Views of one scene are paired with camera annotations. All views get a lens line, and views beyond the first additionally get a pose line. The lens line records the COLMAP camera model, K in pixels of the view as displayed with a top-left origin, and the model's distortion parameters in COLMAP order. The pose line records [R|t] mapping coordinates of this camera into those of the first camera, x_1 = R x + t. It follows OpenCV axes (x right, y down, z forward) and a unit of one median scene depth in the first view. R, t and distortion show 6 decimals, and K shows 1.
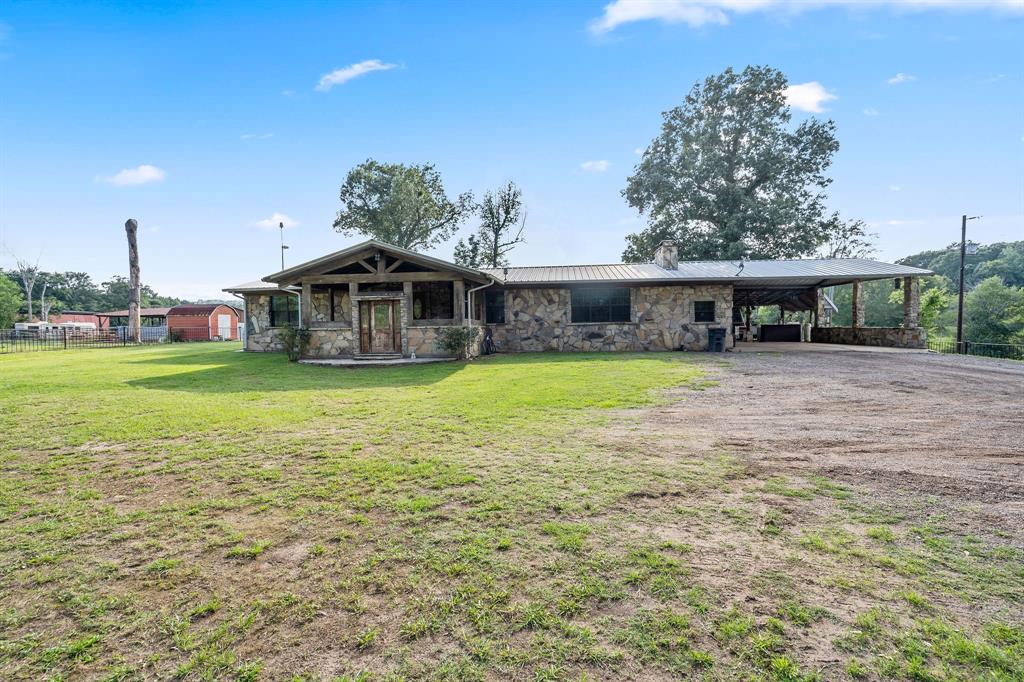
lens RADIAL K [[467.4, 0, 513.6], [0, 467.4, 341.1], [0, 0, 1]] dist [0.001393, 0.000028]
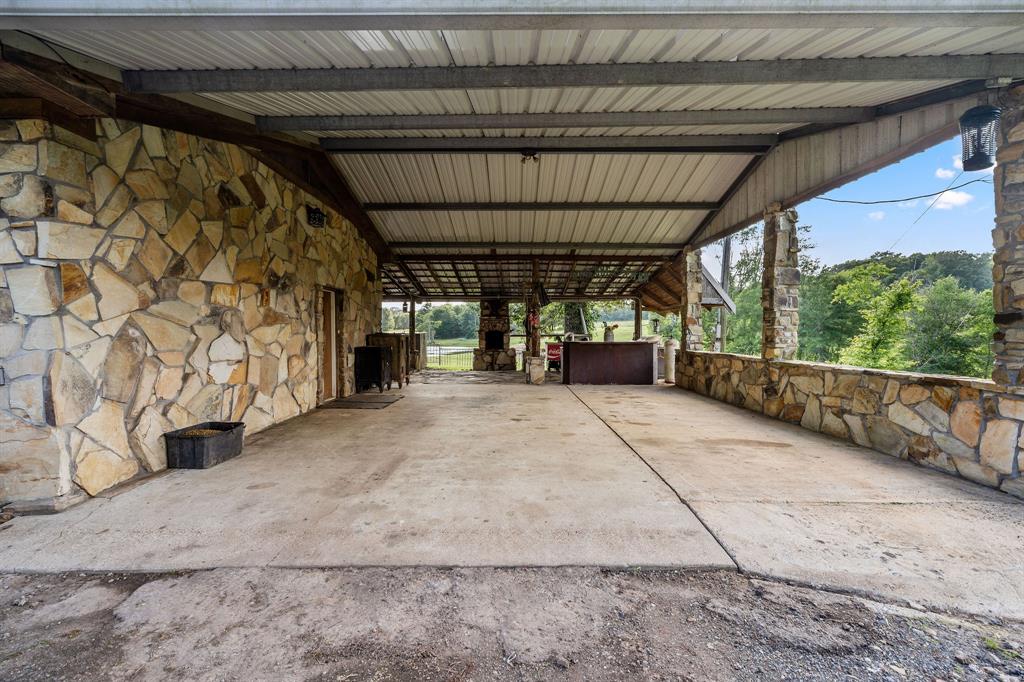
lens RADIAL K [[467.4, 0, 510.7], [0, 467.4, 336.0], [0, 0, 1]] dist [0.001393, 0.000028]
pose [[0.995044, 0.010386, 0.098890, 0.451062], [-0.008384, 0.999752, -0.020645, -0.031745], [-0.099080, 0.019713, 0.994884, 0.604855]]
